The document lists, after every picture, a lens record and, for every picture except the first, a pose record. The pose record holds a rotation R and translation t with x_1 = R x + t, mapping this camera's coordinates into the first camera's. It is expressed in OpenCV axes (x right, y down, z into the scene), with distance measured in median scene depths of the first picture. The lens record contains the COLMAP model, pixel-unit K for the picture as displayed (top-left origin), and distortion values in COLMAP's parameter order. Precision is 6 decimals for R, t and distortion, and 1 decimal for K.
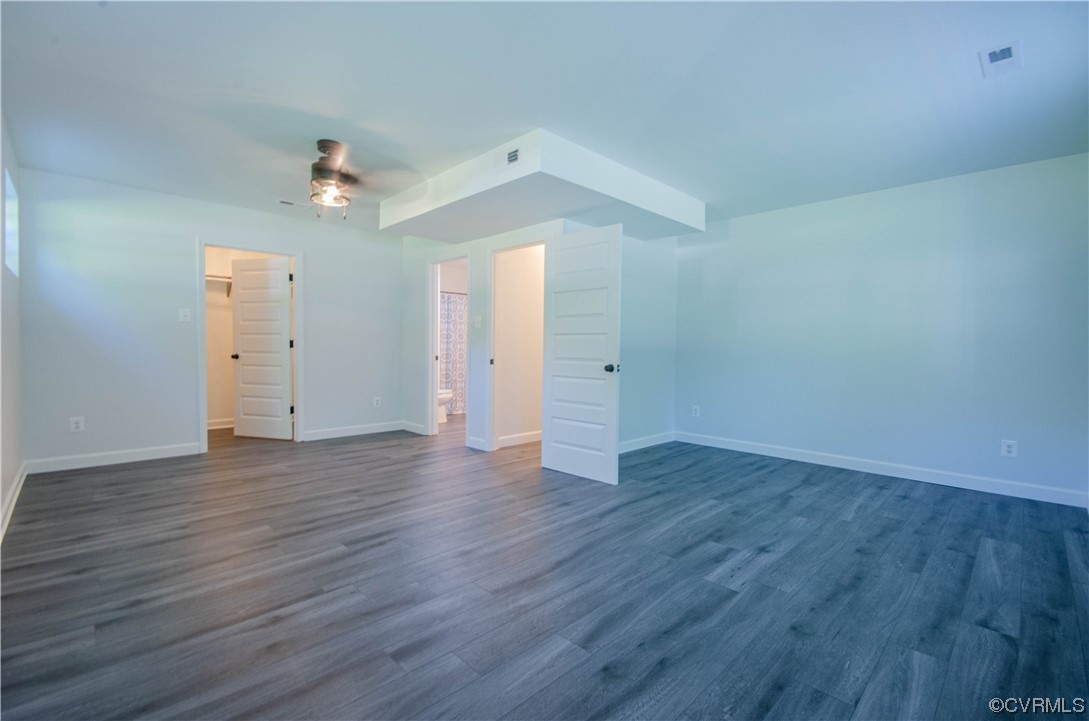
lens RADIAL K [[476.1, 0, 539.6], [0, 476.1, 354.4], [0, 0, 1]] dist [-0.000109, -0.000289]
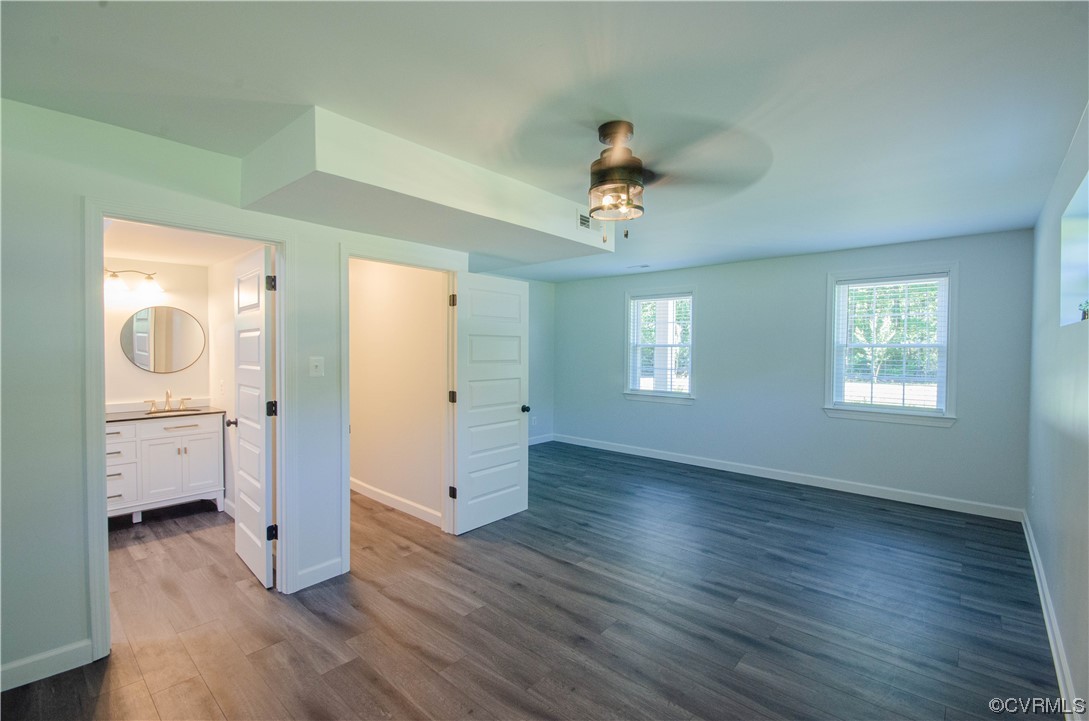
lens RADIAL K [[479.8, 0, 551.0], [0, 479.8, 359.6], [0, 0, 1]] dist [0.009932, -0.012549]
pose [[-0.077747, -0.031526, 0.996475, -1.037940], [0.010453, 0.999419, 0.032435, -0.129893], [-0.996918, 0.012938, -0.077372, 1.077071]]
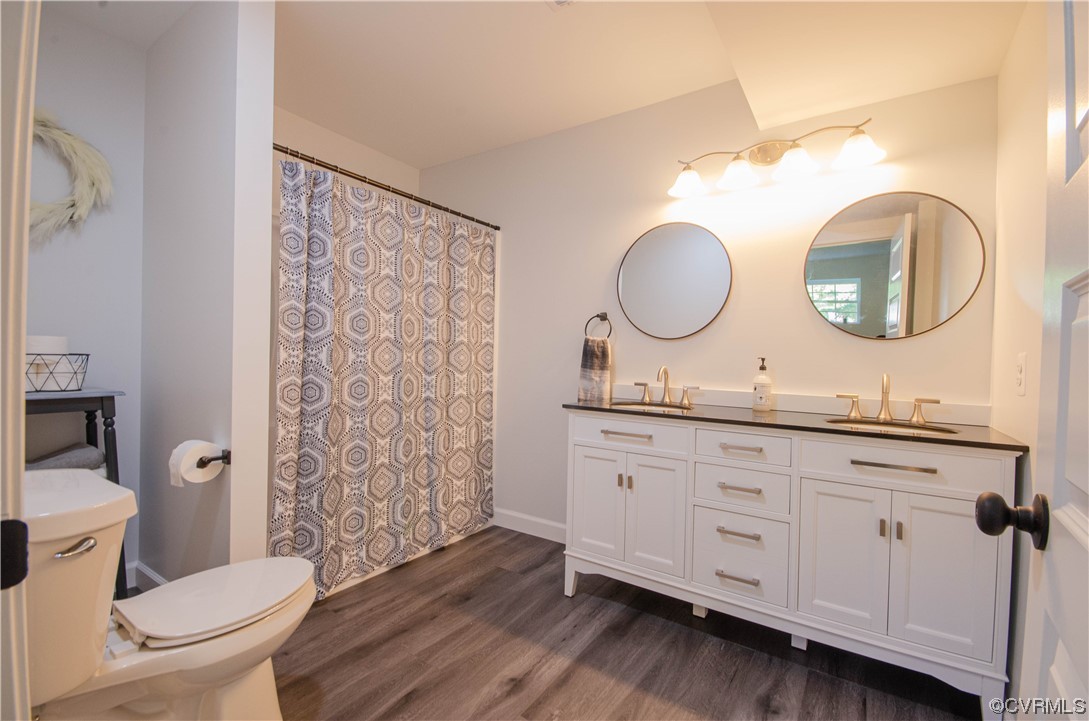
lens RADIAL K [[473.8, 0, 550.9], [0, 473.8, 362.4], [0, 0, 1]] dist [0.009981, -0.015018]
pose [[0.976644, 0.015074, 0.214335, -0.245879], [-0.014755, 0.999886, -0.003088, -0.032229], [-0.214357, -0.000146, 0.976755, 1.505119]]
